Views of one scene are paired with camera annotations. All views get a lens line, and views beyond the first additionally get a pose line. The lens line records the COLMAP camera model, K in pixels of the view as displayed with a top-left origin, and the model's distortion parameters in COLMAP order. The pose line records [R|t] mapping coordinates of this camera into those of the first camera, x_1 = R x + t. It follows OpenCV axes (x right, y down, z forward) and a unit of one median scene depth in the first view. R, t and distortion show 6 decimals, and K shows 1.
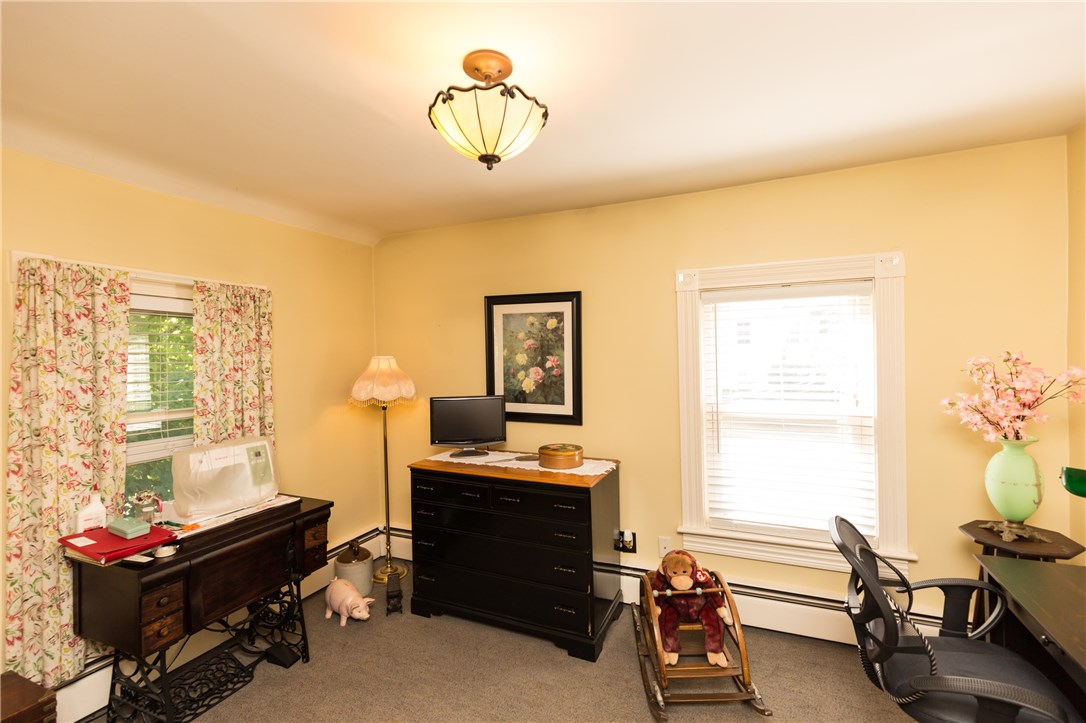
lens RADIAL K [[489.2, 0, 545.8], [0, 489.2, 359.8], [0, 0, 1]] dist [0.013138, -0.002809]
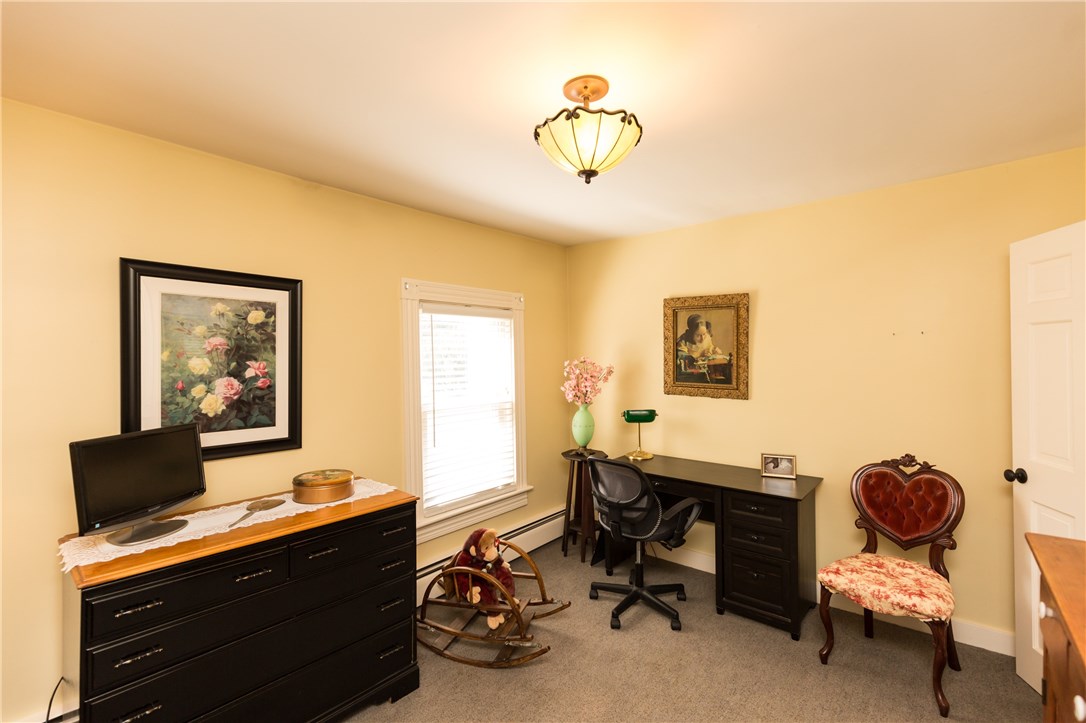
lens RADIAL K [[489.2, 0, 545.7], [0, 489.2, 357.2], [0, 0, 1]] dist [0.013138, -0.002809]
pose [[0.285099, 0.008750, 0.958458, -0.565780], [0.018252, 0.999727, -0.014556, 0.004850], [-0.958324, 0.021644, 0.284861, 0.376799]]
